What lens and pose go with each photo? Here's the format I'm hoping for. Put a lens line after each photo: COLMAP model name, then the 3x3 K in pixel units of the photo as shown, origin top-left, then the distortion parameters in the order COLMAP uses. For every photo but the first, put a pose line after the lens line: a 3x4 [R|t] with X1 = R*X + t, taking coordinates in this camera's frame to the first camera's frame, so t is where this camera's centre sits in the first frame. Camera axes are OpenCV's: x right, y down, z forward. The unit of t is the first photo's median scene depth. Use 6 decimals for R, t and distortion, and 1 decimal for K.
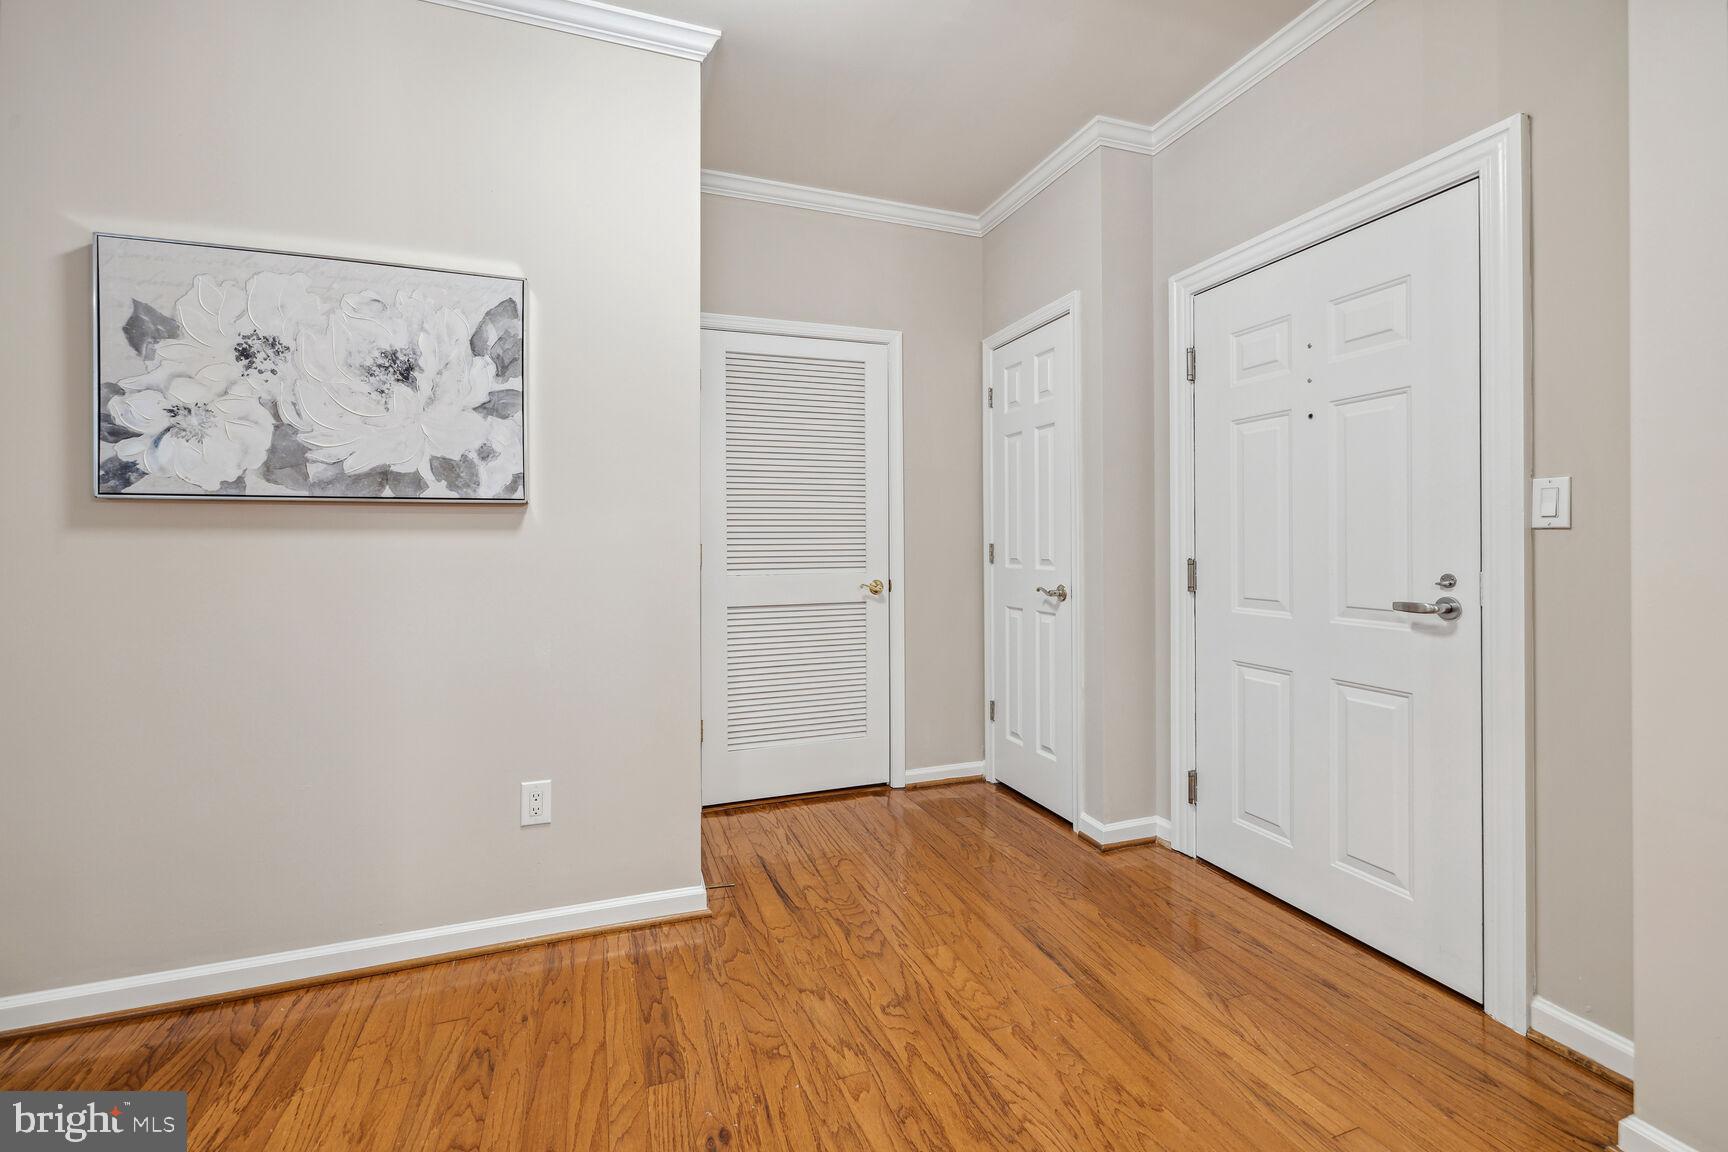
lens RADIAL K [[732.3, 0, 870.7], [0, 732.3, 539.1], [0, 0, 1]] dist [0.001105, 0.000145]
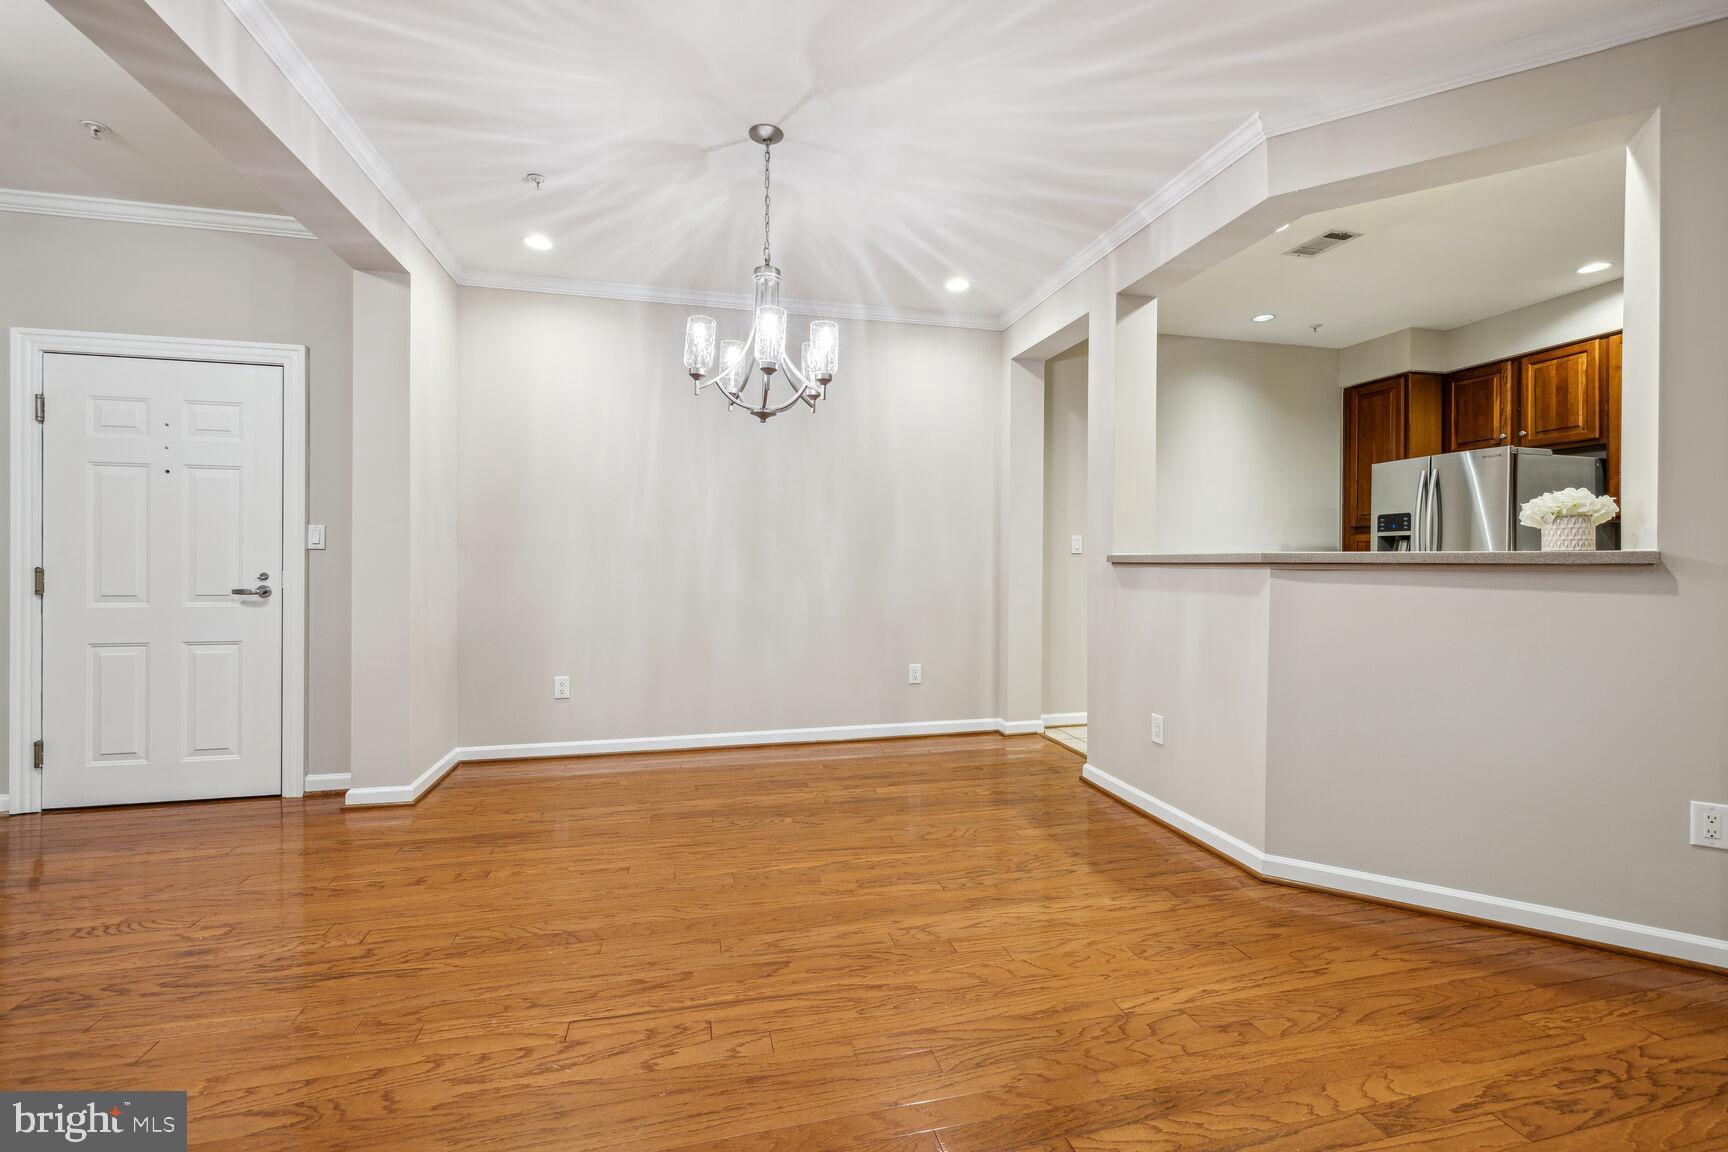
lens RADIAL K [[732.3, 0, 864.7], [0, 732.3, 560.7], [0, 0, 1]] dist [0.001105, 0.000145]
pose [[0.114498, 0.000268, 0.993423, -0.873962], [-0.010524, 0.999944, 0.000944, -0.000351], [-0.993368, -0.010563, 0.114494, -0.716429]]
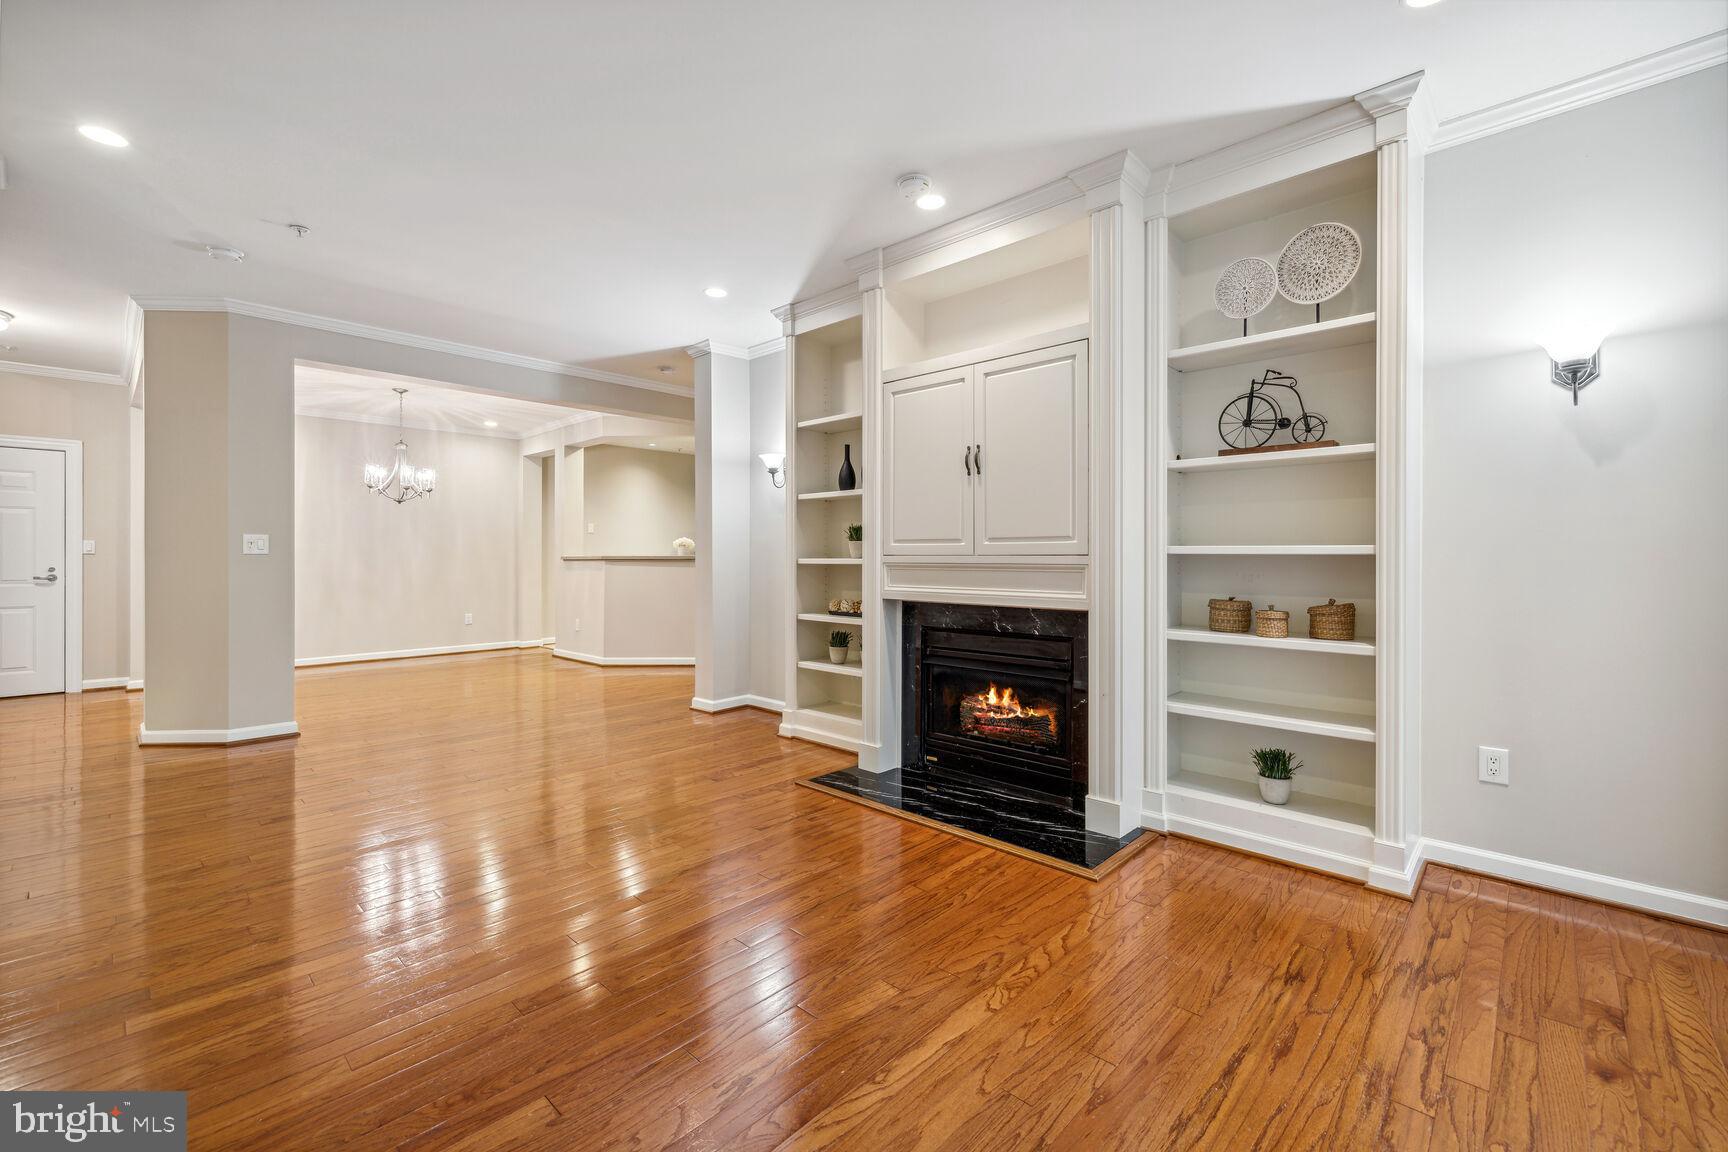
lens RADIAL K [[732.3, 0, 874.3], [0, 732.3, 562.6], [0, 0, 1]] dist [0.001105, 0.000145]
pose [[-0.448974, -0.003824, 0.893537, -3.811108], [-0.005359, 0.999984, 0.001586, 0.001977], [-0.893529, -0.004076, -0.448987, -0.824063]]
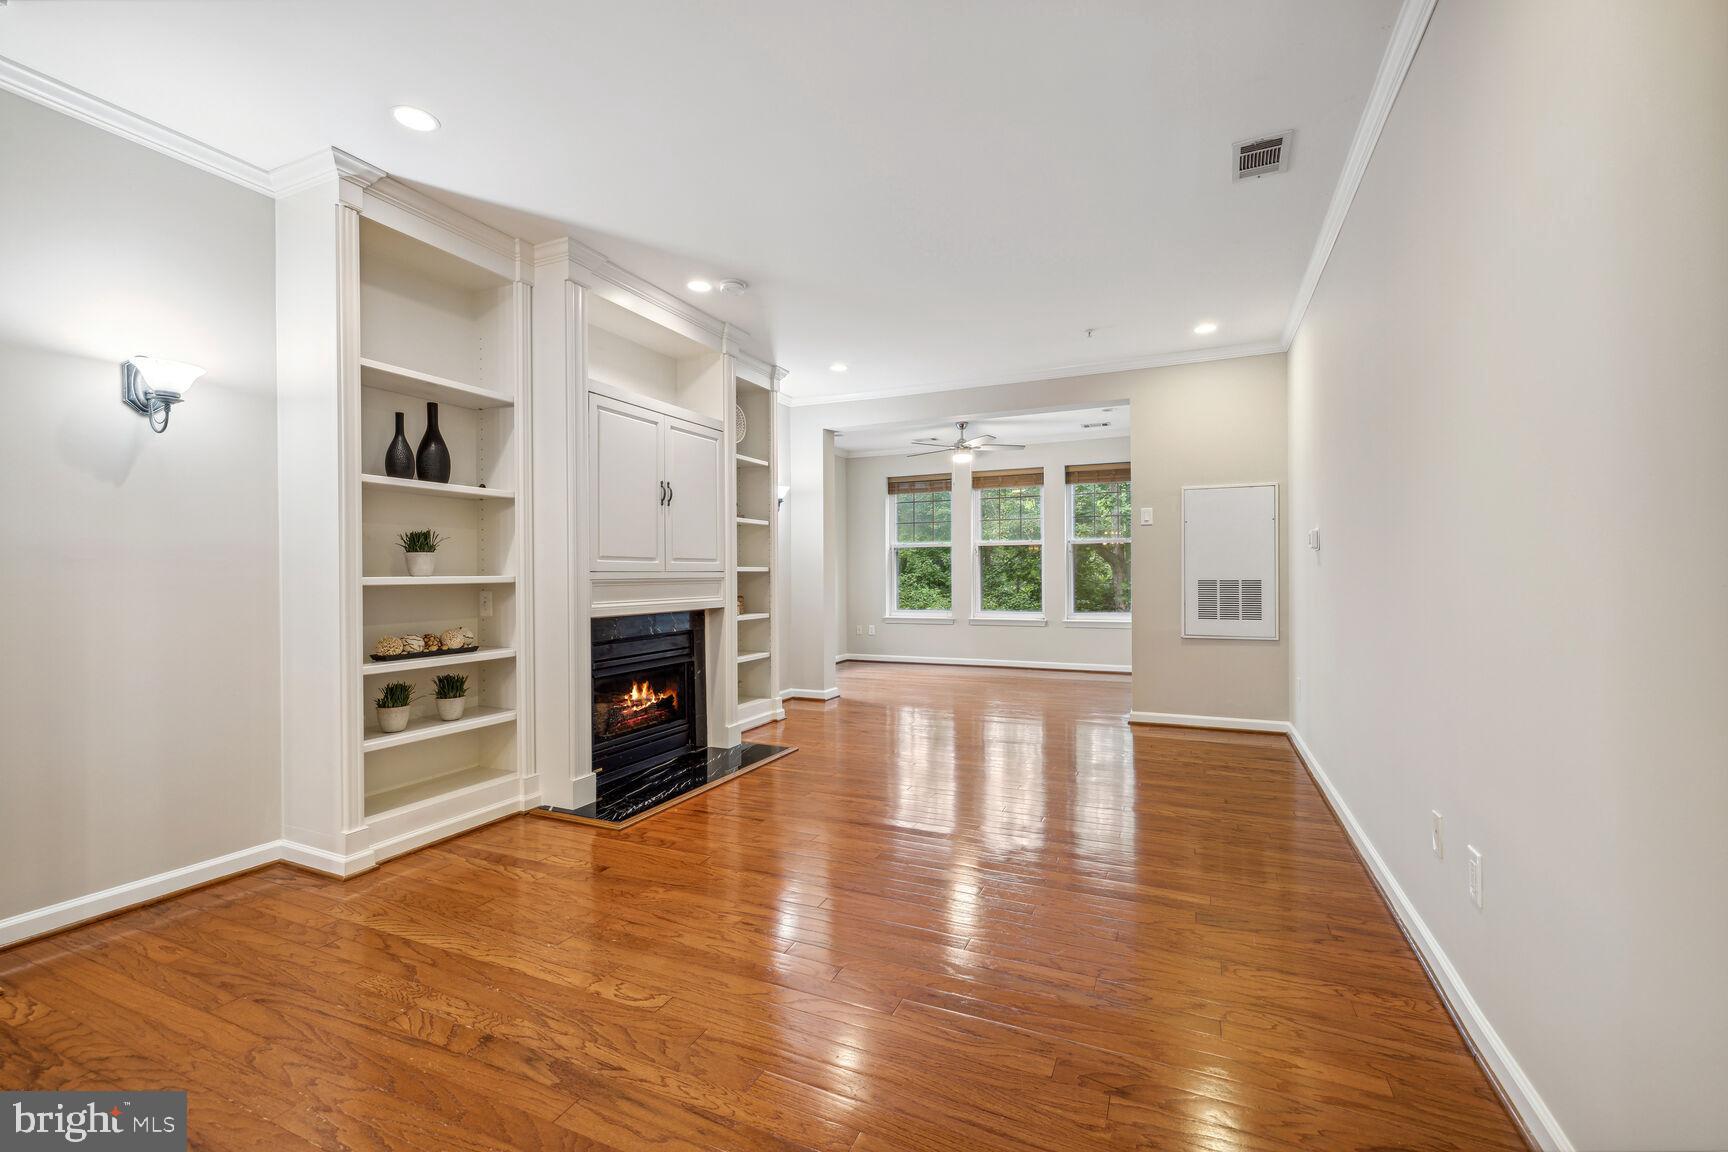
lens RADIAL K [[732.3, 0, 864.2], [0, 732.3, 575.3], [0, 0, 1]] dist [0.001105, 0.000145]
pose [[-0.694621, 0.011927, -0.719277, -1.053781], [0.018131, 0.999835, -0.000931, 0.009109], [0.719147, -0.013687, -0.694723, 0.122997]]
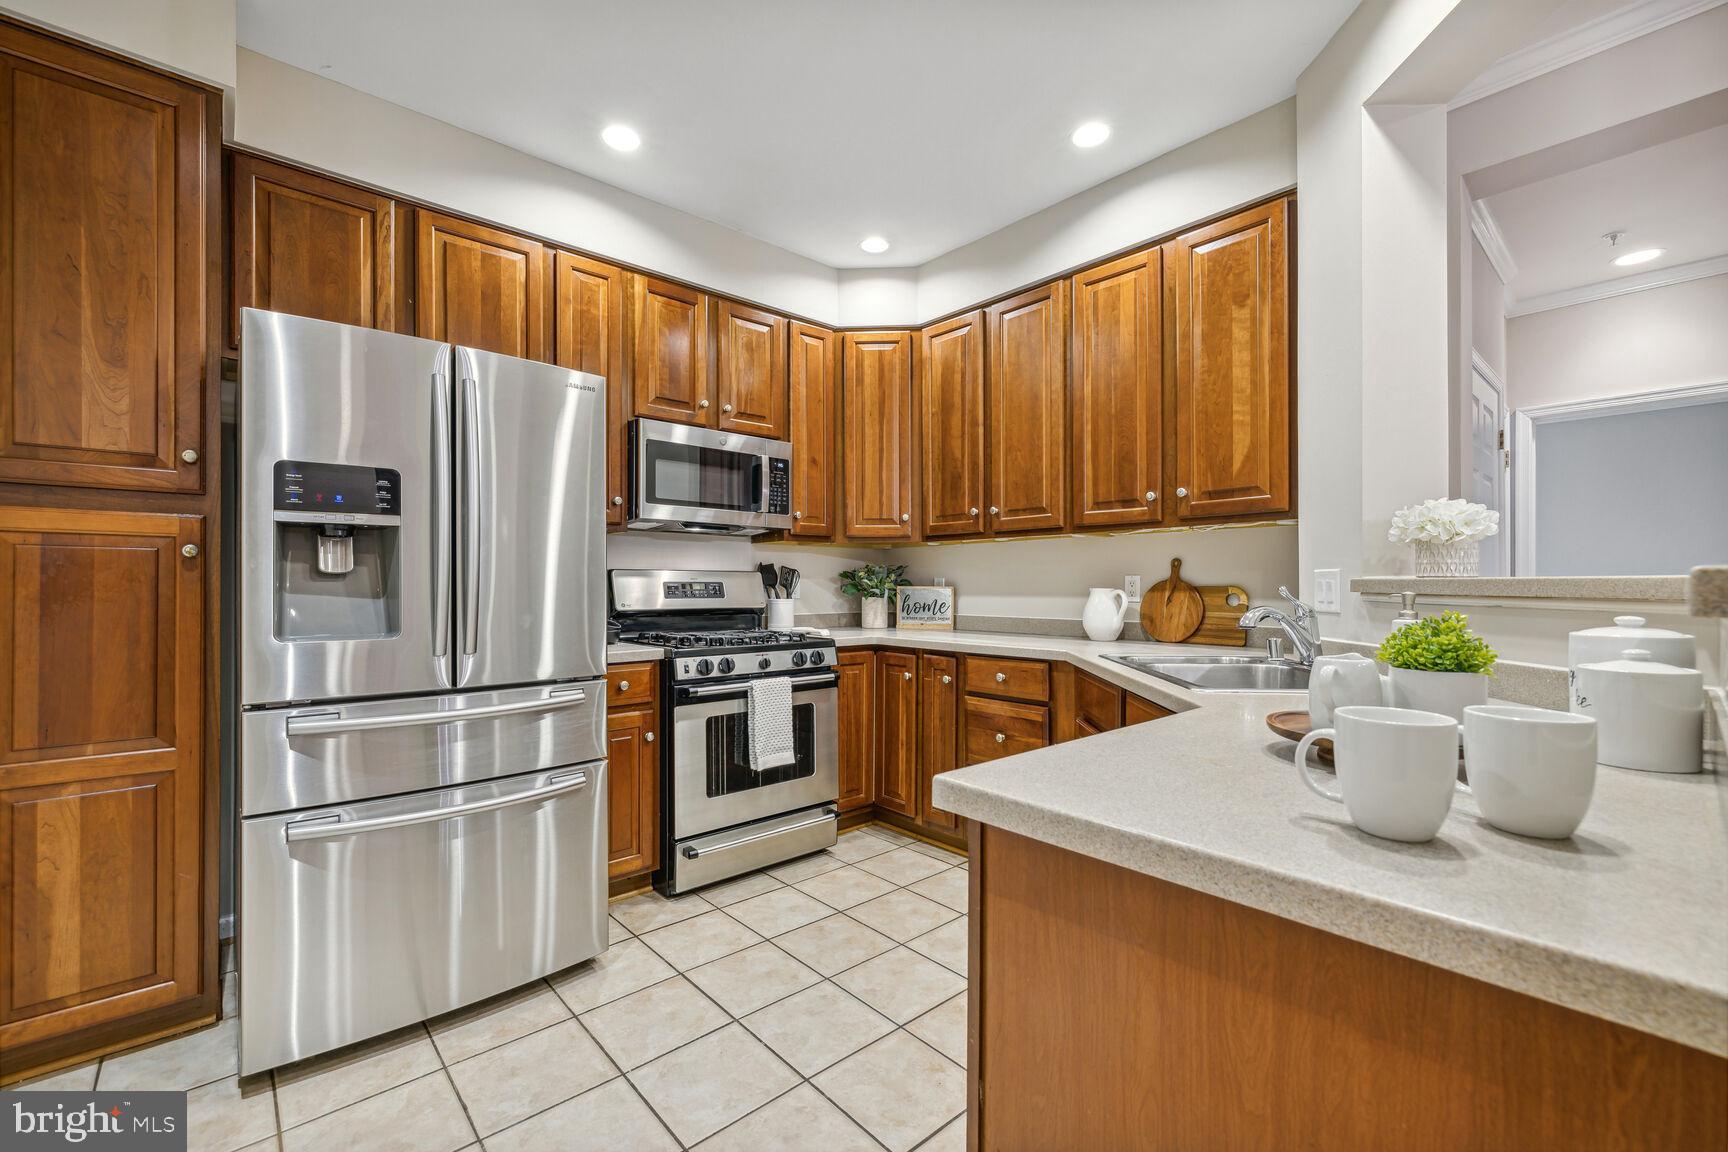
lens RADIAL K [[732.3, 0, 886.9], [0, 732.3, 586.2], [0, 0, 1]] dist [0.001105, 0.000145]
pose [[-0.929615, 0.003467, -0.368515, 1.528620], [0.005655, 0.999972, -0.004857, -0.014745], [0.368488, -0.006599, -0.929609, -1.098147]]
